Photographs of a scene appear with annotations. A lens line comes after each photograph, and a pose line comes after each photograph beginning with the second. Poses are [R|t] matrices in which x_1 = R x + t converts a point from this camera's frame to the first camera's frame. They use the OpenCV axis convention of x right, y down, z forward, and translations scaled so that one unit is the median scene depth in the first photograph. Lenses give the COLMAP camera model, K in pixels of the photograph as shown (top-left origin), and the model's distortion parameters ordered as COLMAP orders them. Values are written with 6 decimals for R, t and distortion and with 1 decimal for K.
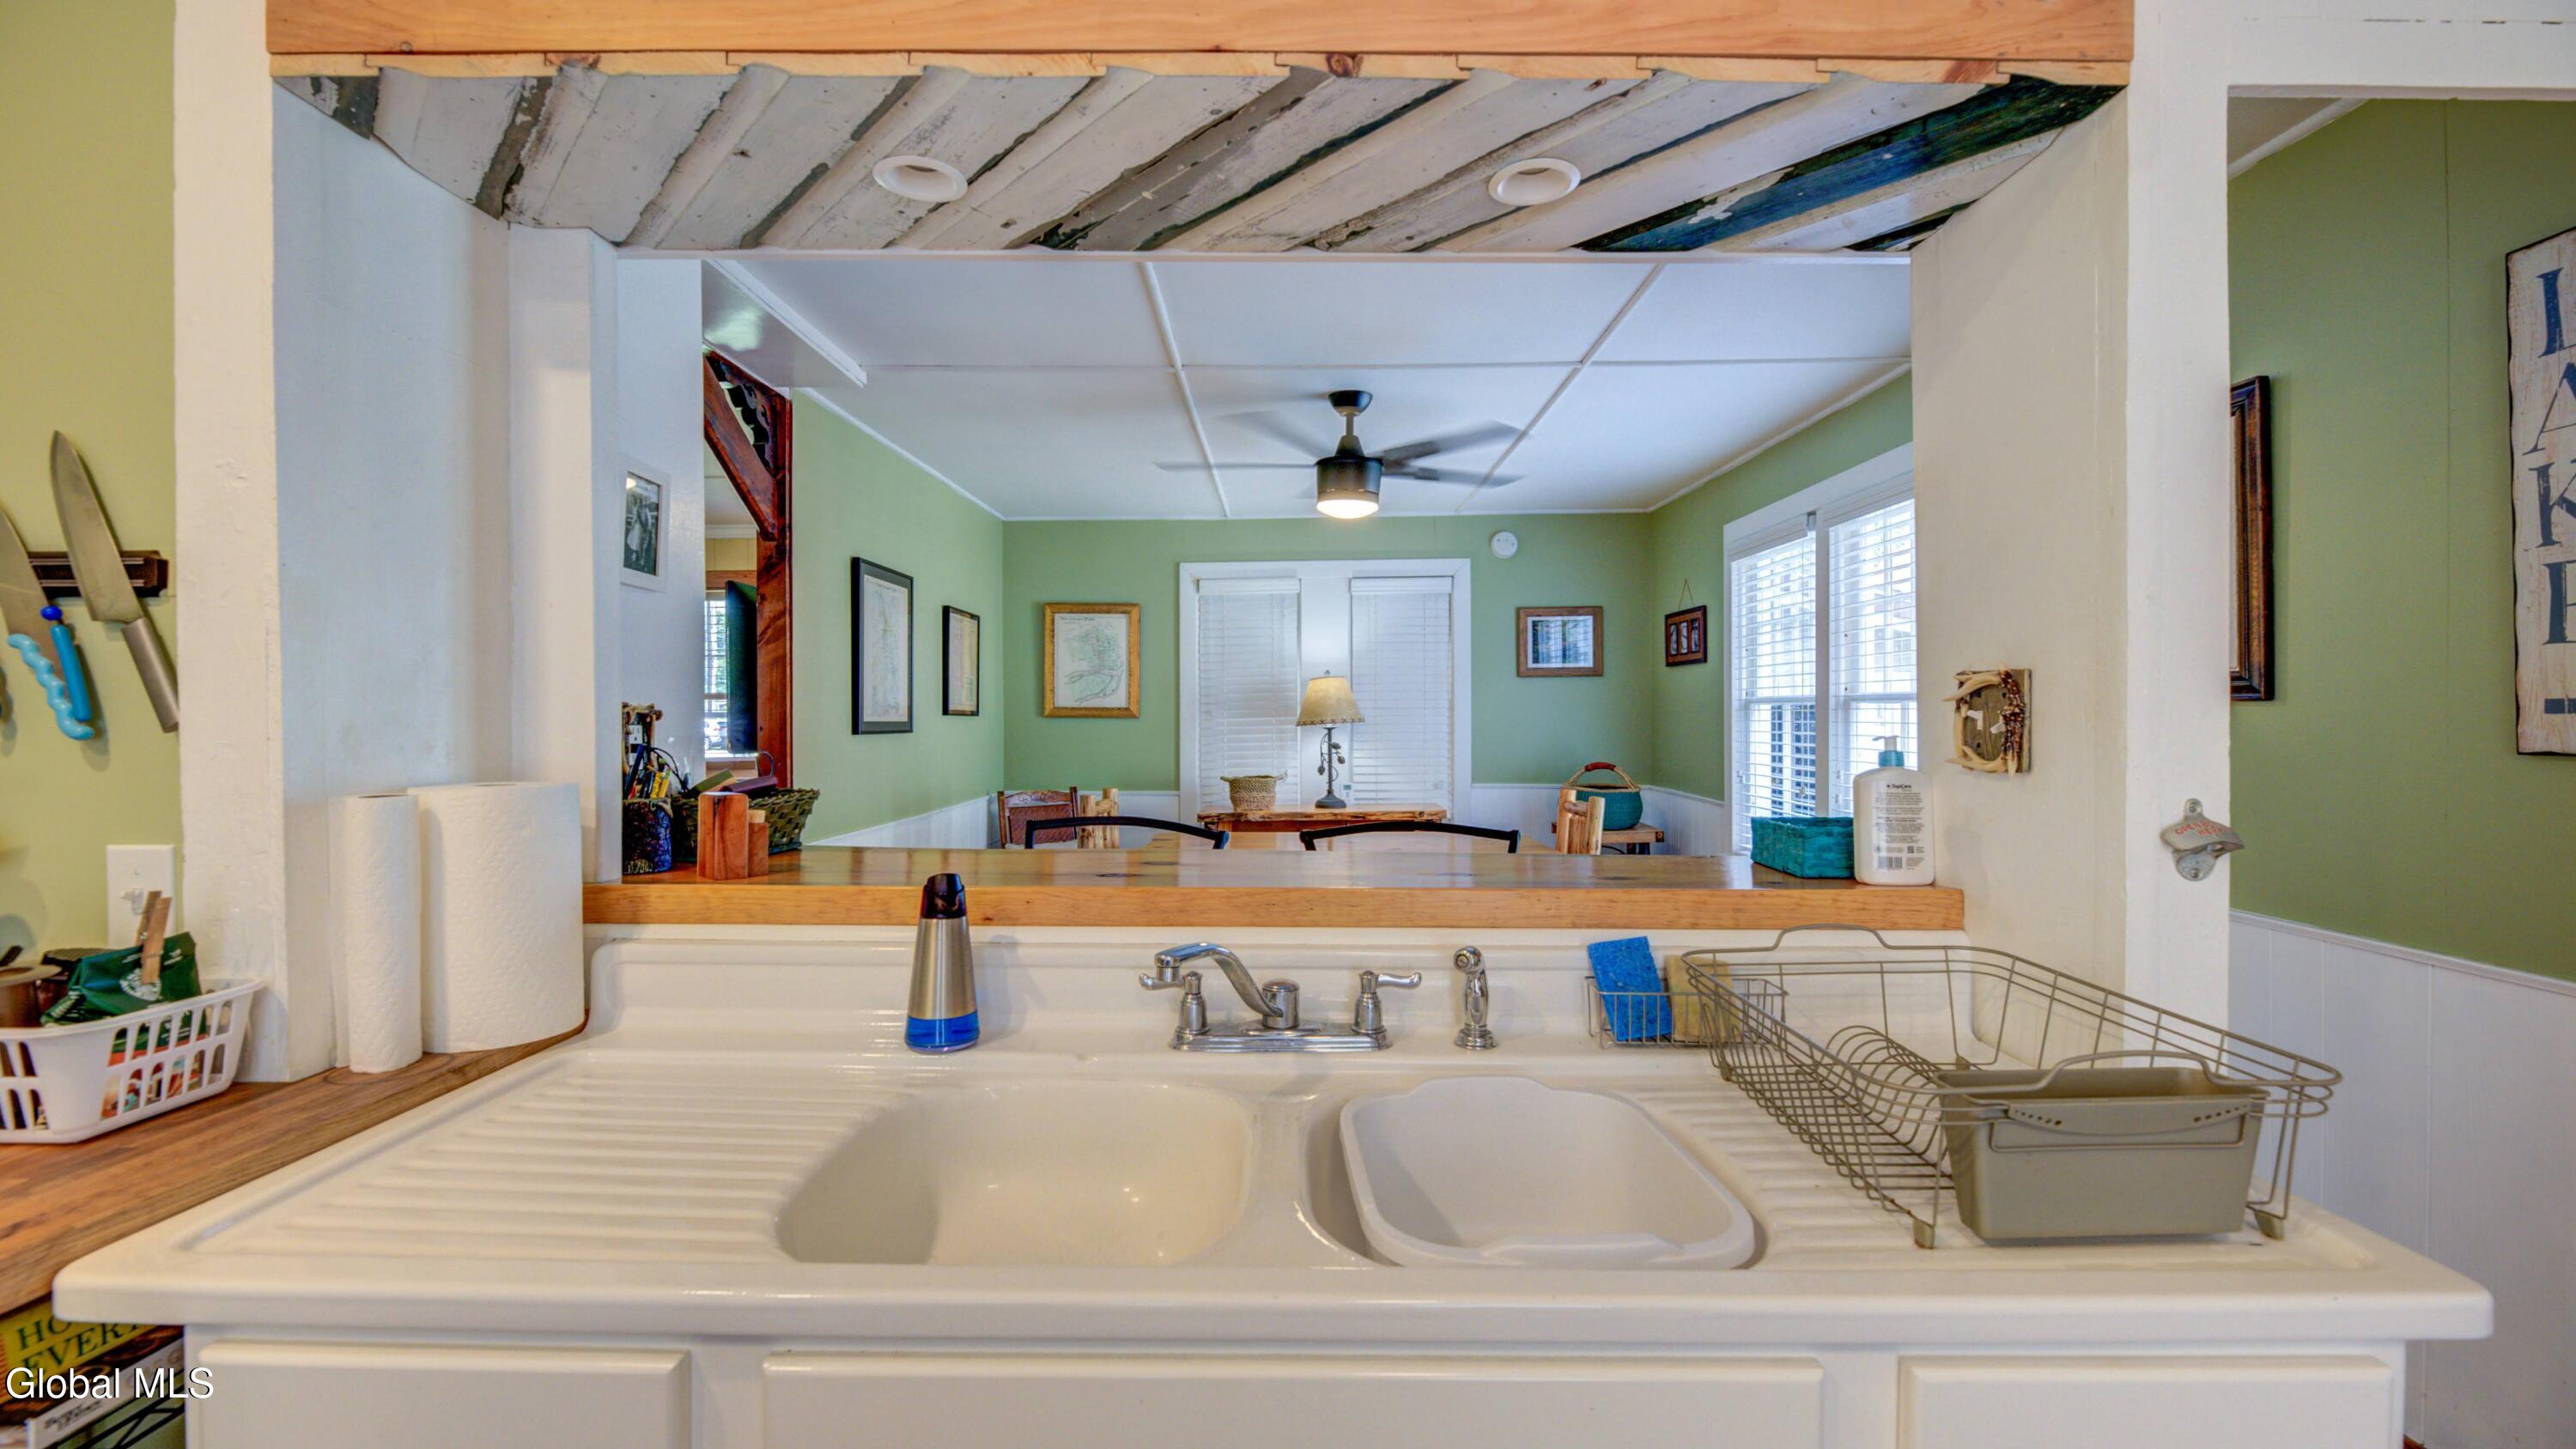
lens RADIAL K [[1087.8, 0, 1301.5], [0, 1087.8, 723.2], [0, 0, 1]] dist [-0.004927, -0.002770]
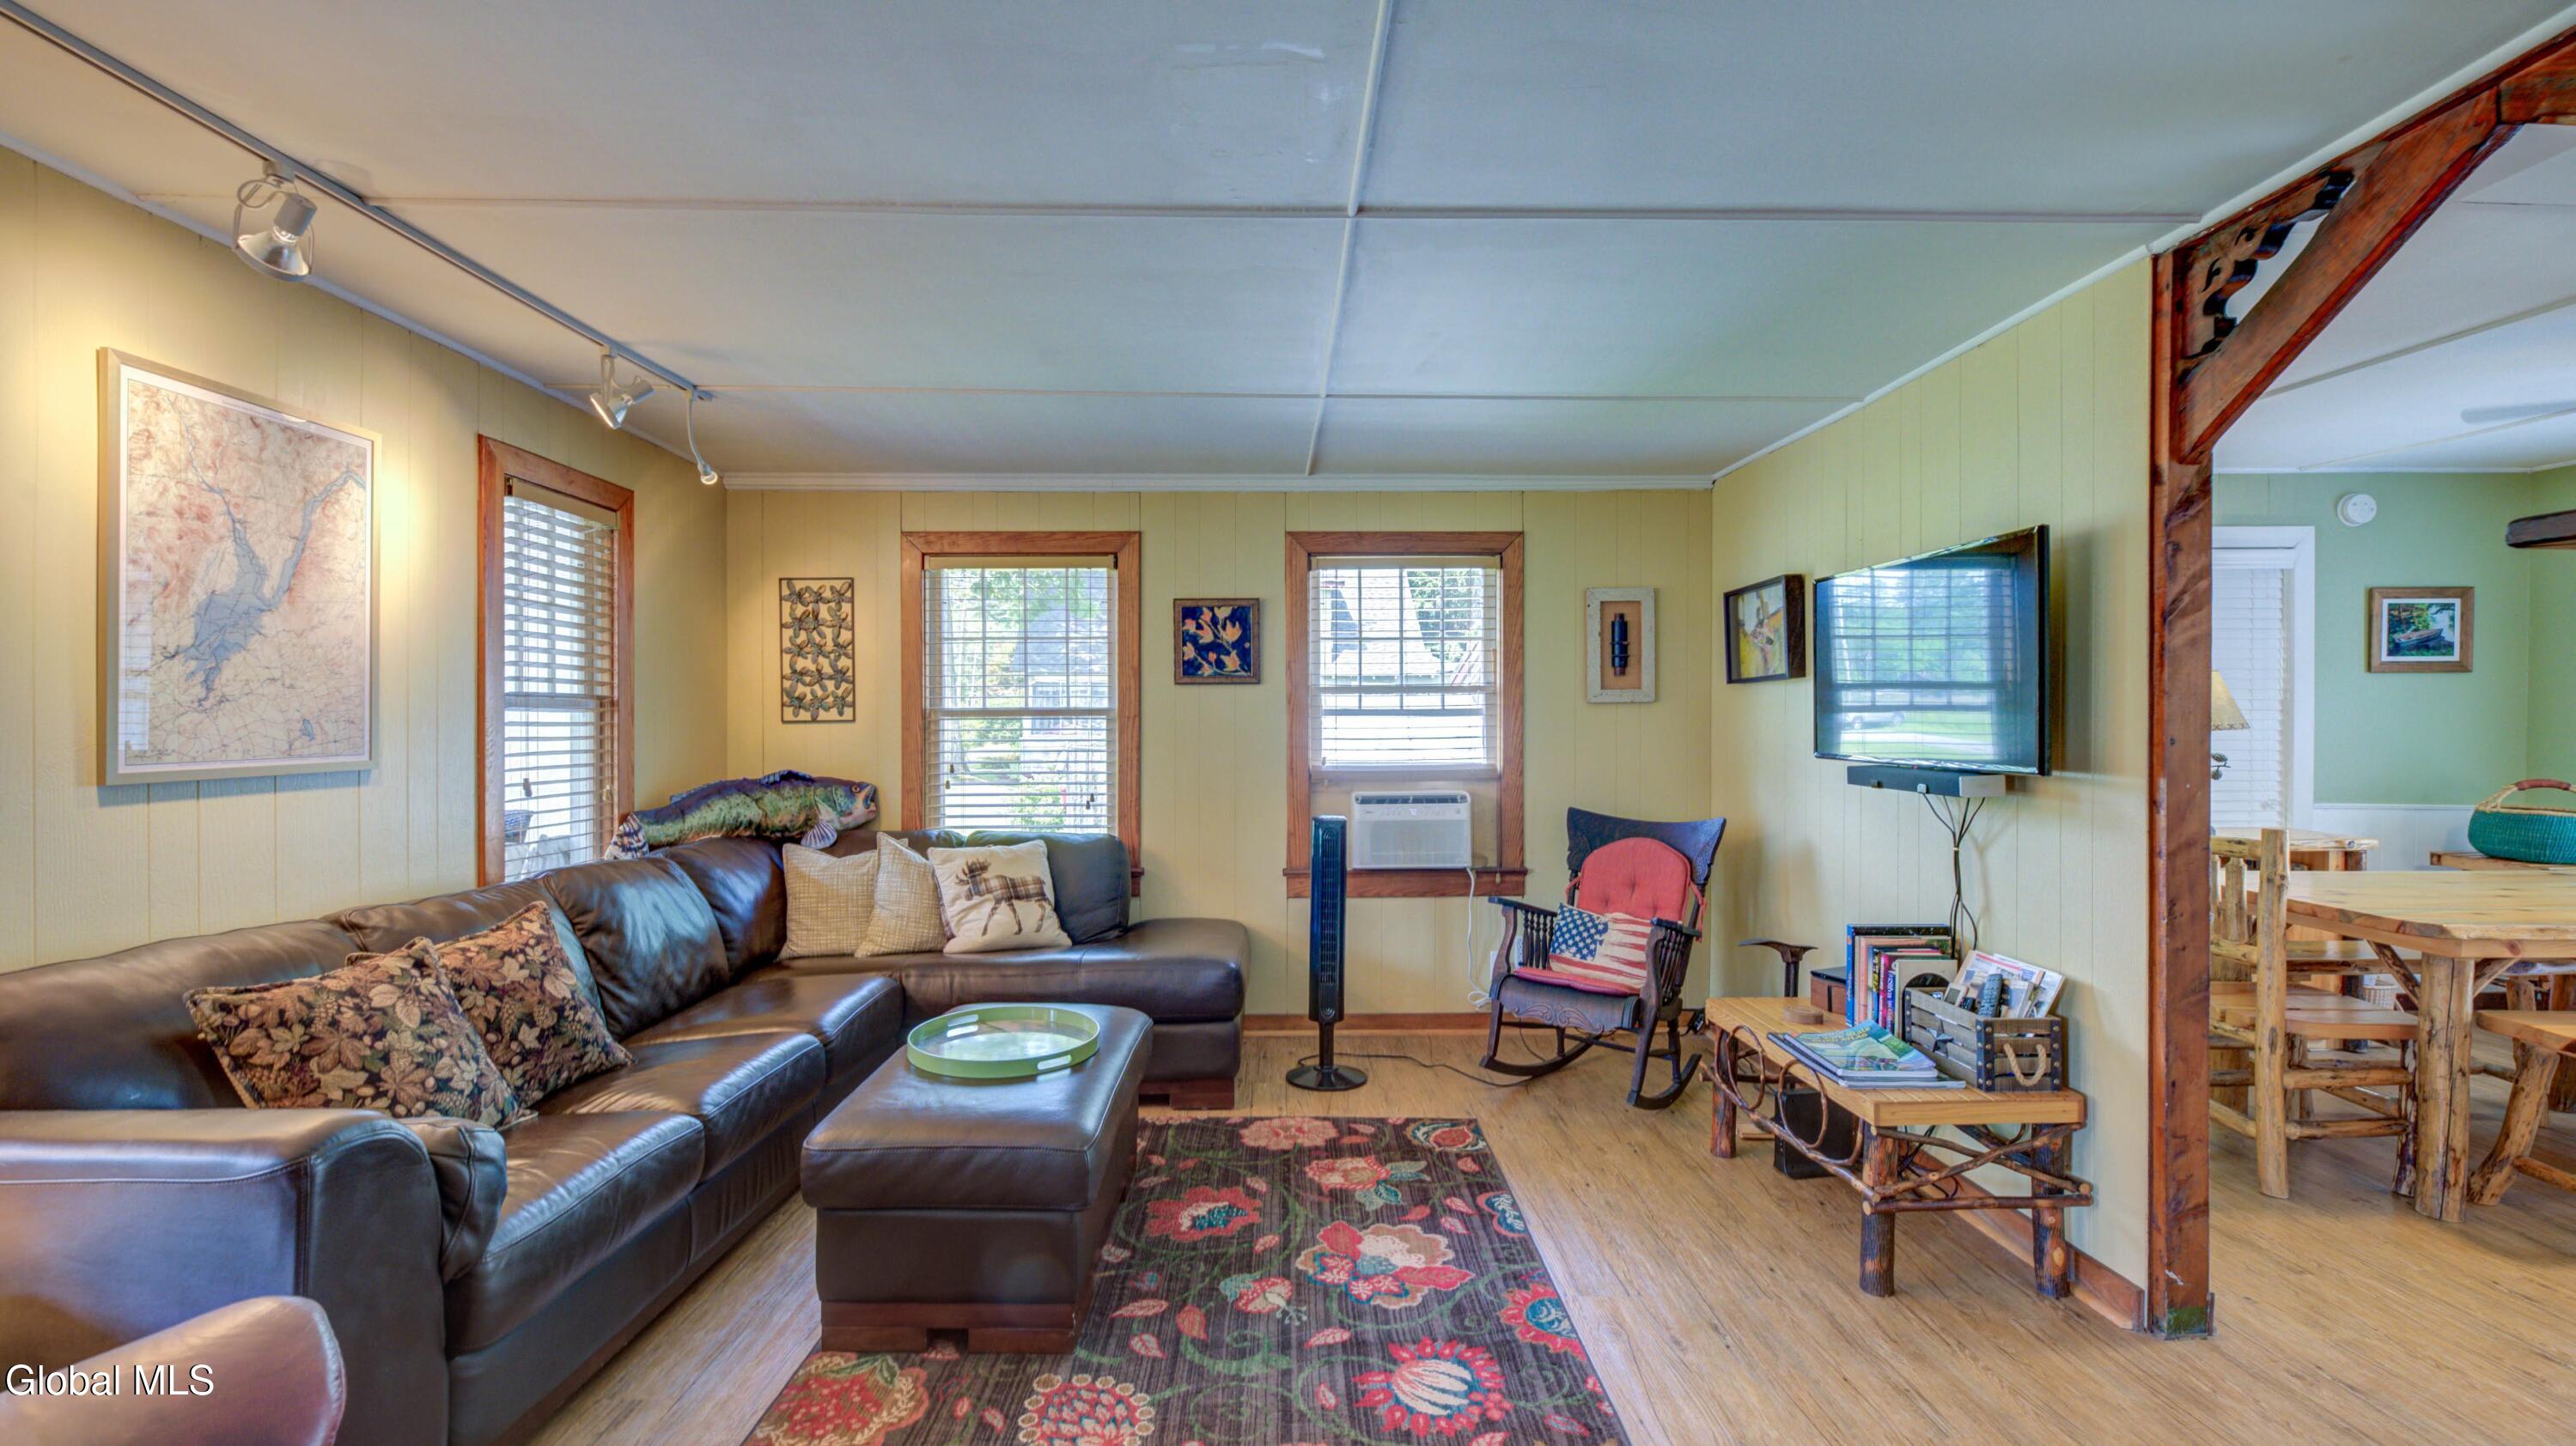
lens RADIAL K [[1087.8, 0, 1289.0], [0, 1087.8, 719.0], [0, 0, 1]] dist [-0.004927, -0.002770]
pose [[0.999949, 0.006089, 0.008033, -1.046518], [-0.006118, 0.999975, 0.003599, -0.009669], [-0.008011, -0.003648, 0.999961, 0.338678]]
